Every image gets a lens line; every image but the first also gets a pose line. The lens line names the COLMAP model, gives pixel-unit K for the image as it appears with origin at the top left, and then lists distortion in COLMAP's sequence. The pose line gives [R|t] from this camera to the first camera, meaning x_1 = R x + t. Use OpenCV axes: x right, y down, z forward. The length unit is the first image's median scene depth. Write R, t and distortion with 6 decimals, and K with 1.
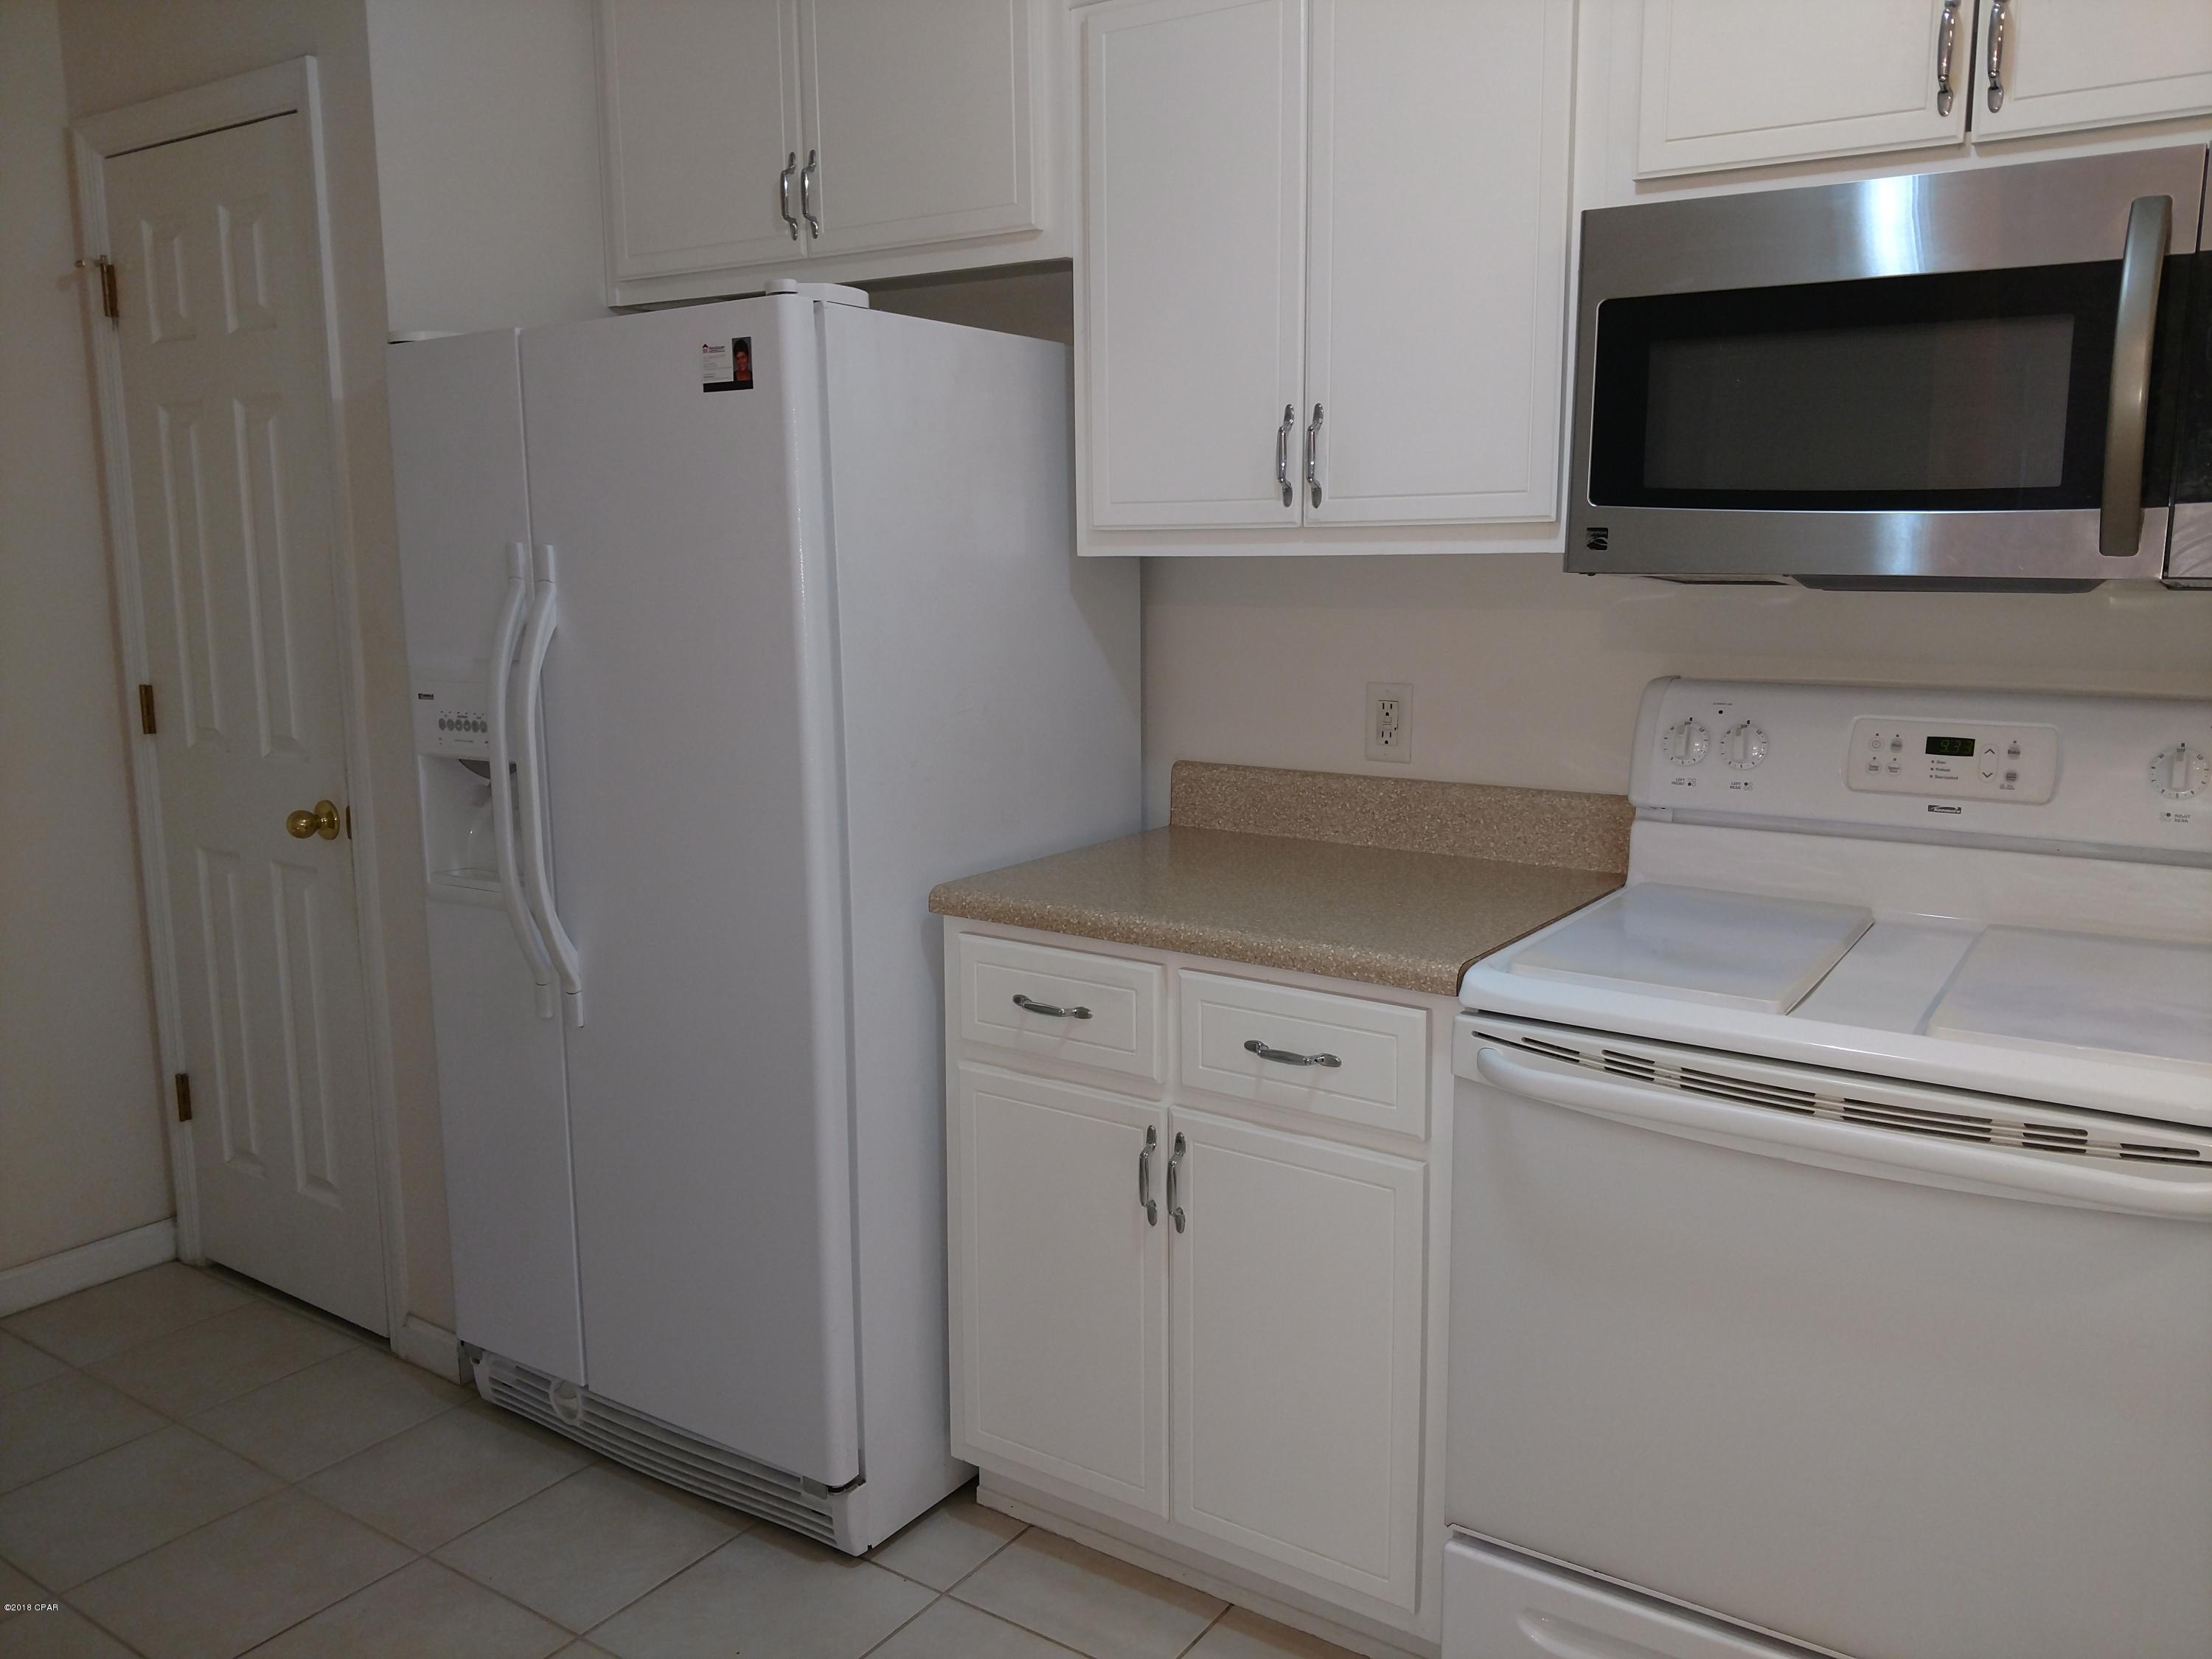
lens RADIAL K [[1720.1, 0, 1106.0], [0, 1720.1, 829.5], [0, 0, 1]] dist [0.082867, -0.131892]
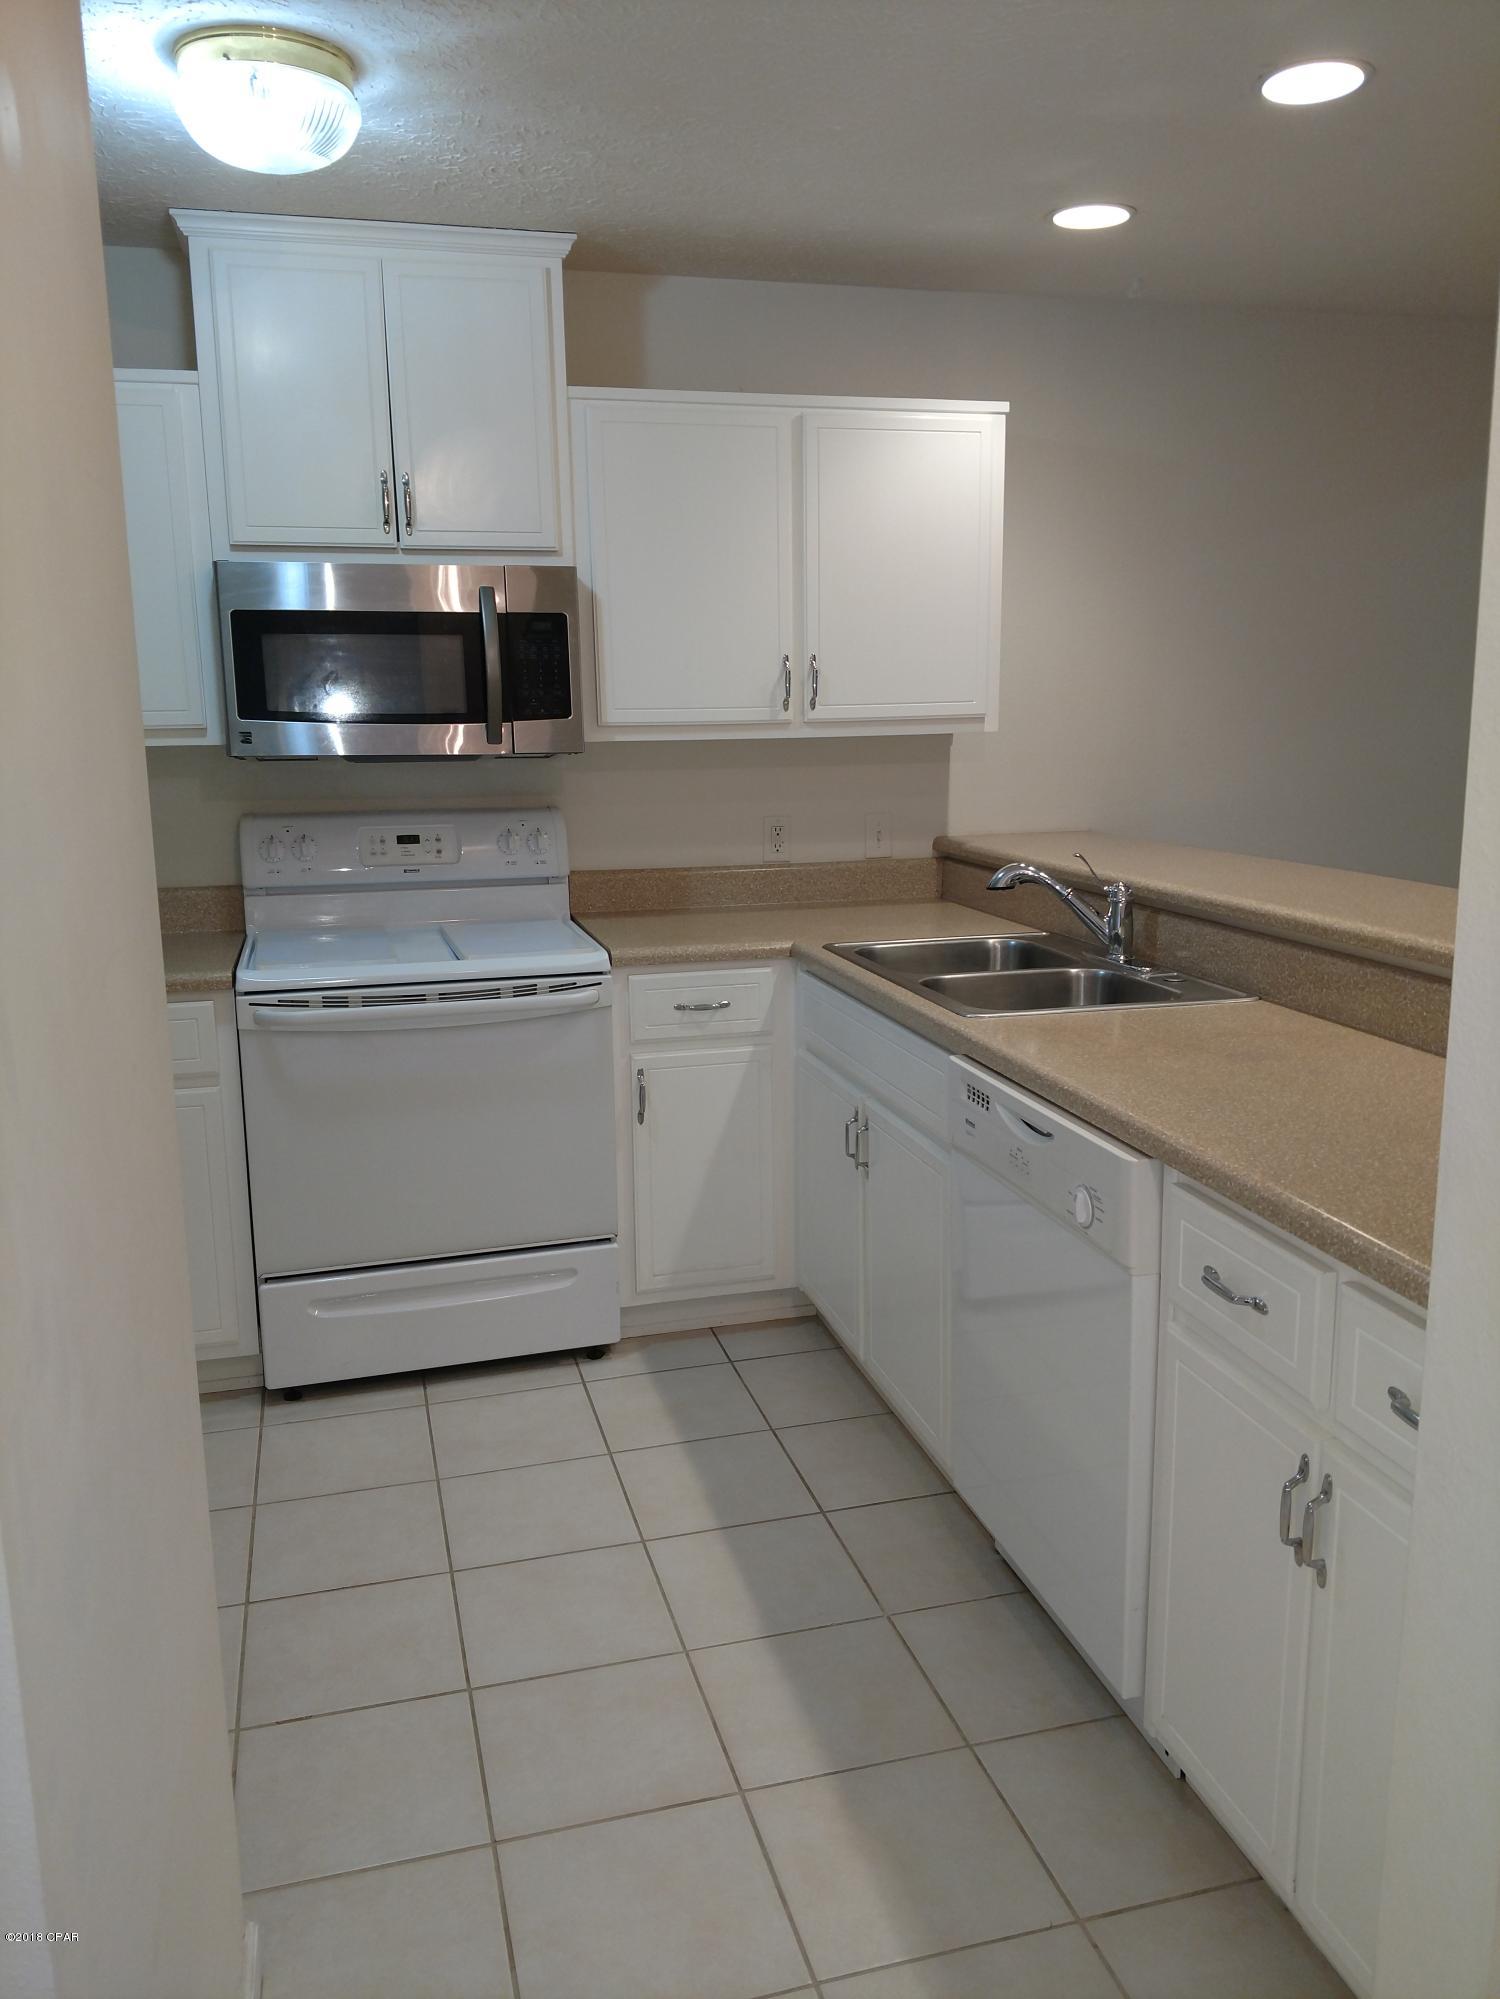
lens RADIAL K [[1554.5, 0, 750.0], [0, 1554.5, 999.5], [0, 0, 1]] dist [0.082867, -0.131892]
pose [[0.655070, -0.144355, 0.741650, -0.628794], [0.133470, 0.988251, 0.074464, 0.054005], [-0.743686, 0.050208, 0.666641, -0.489032]]
